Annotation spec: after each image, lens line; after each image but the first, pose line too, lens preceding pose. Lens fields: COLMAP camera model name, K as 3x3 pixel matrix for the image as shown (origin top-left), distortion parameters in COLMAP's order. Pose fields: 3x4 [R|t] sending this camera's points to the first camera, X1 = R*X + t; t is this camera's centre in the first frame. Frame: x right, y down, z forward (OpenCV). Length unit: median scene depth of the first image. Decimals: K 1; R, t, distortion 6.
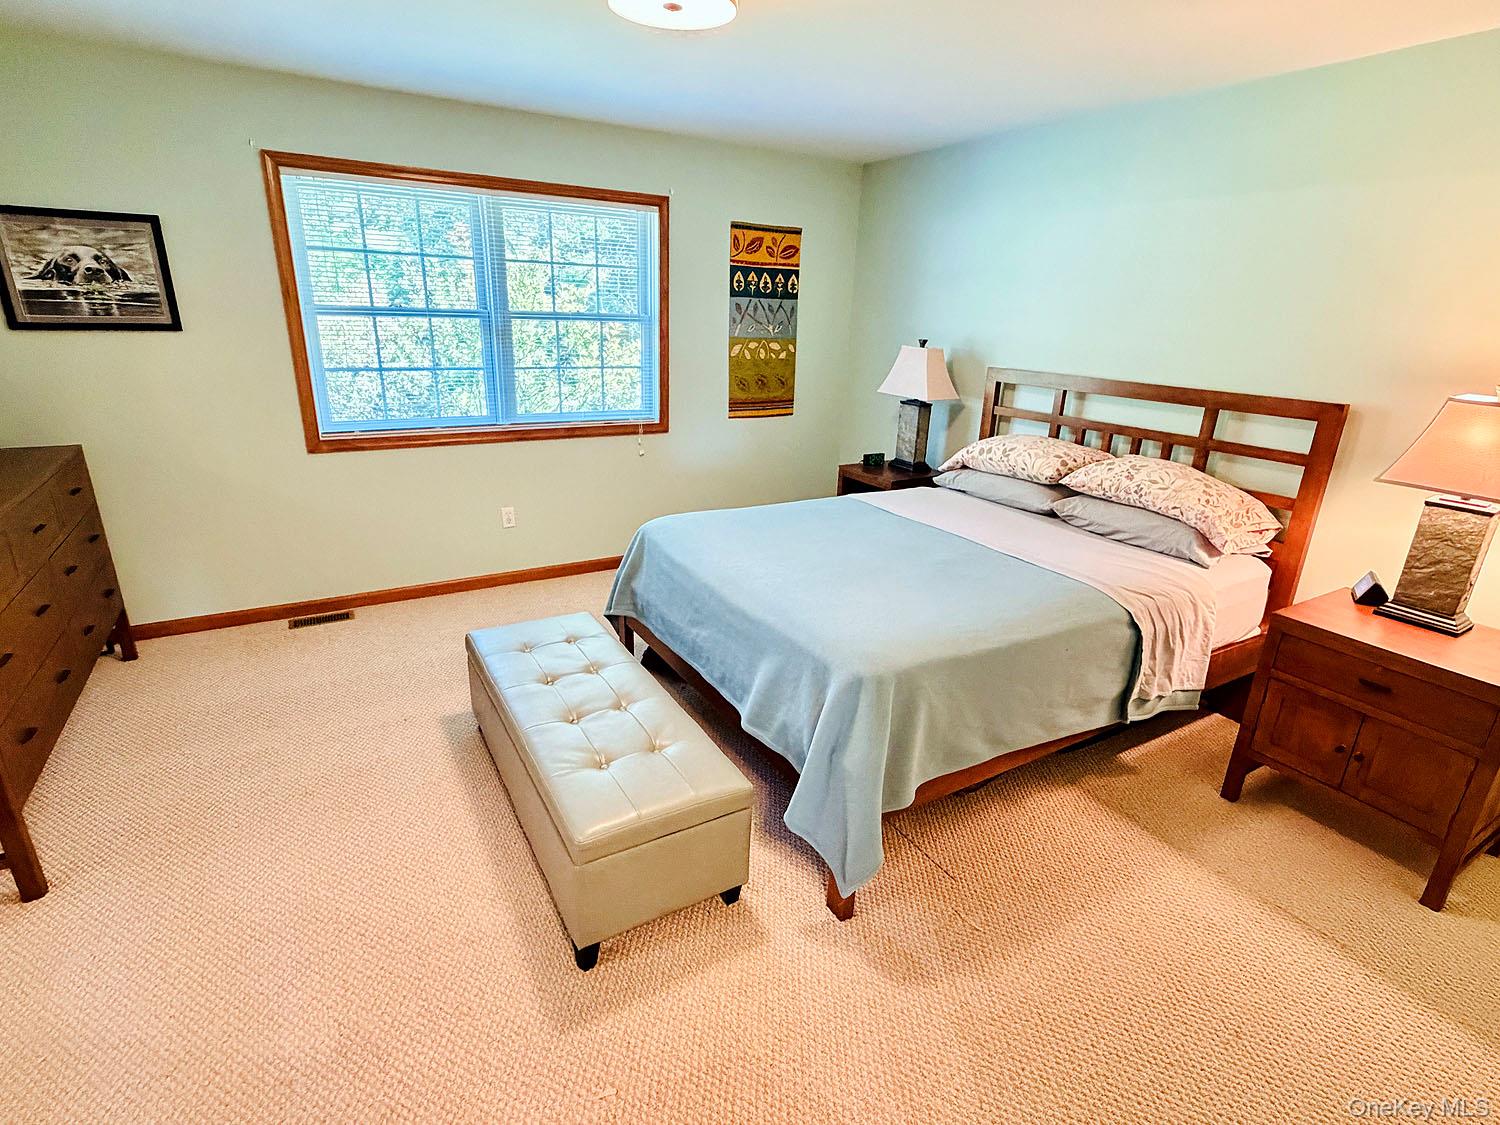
lens RADIAL K [[740.1, 0, 746.0], [0, 740.1, 561.5], [0, 0, 1]] dist [0.001771, -0.001798]
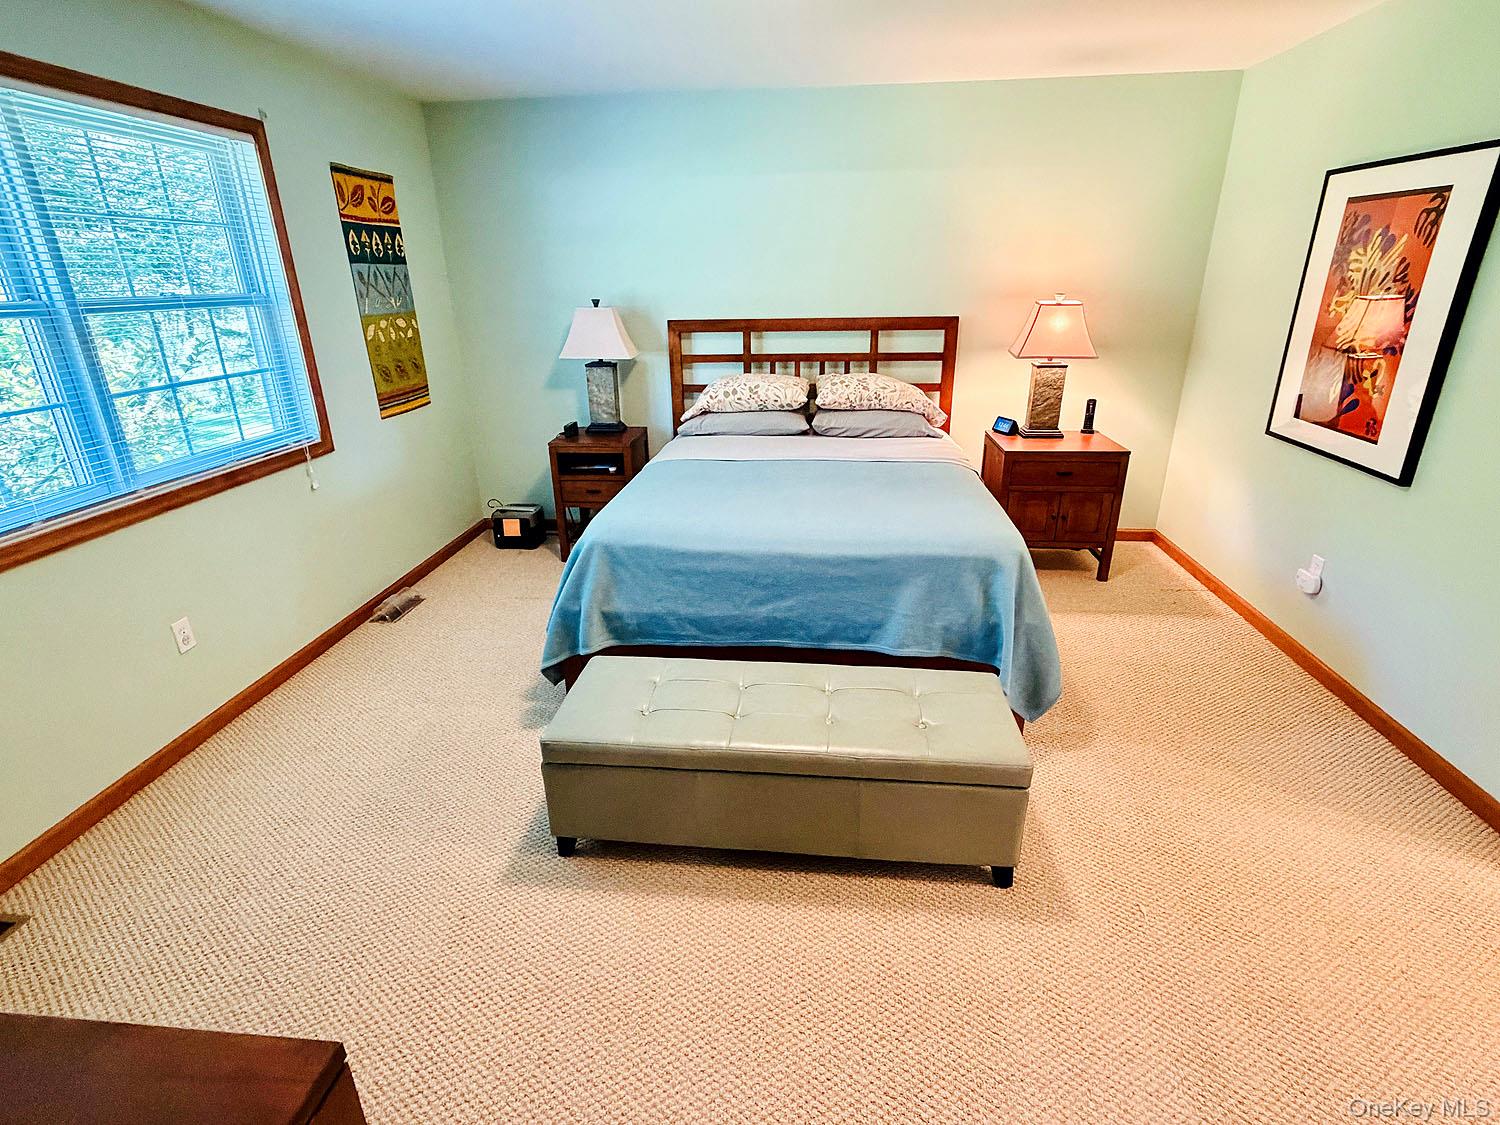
lens RADIAL K [[740.1, 0, 748.8], [0, 740.1, 563.5], [0, 0, 1]] dist [0.001771, -0.001798]
pose [[0.589723, -0.333637, 0.735468, -0.446174], [0.295971, 0.936602, 0.187559, -0.085880], [-0.751418, 0.107069, 0.651082, 0.217493]]
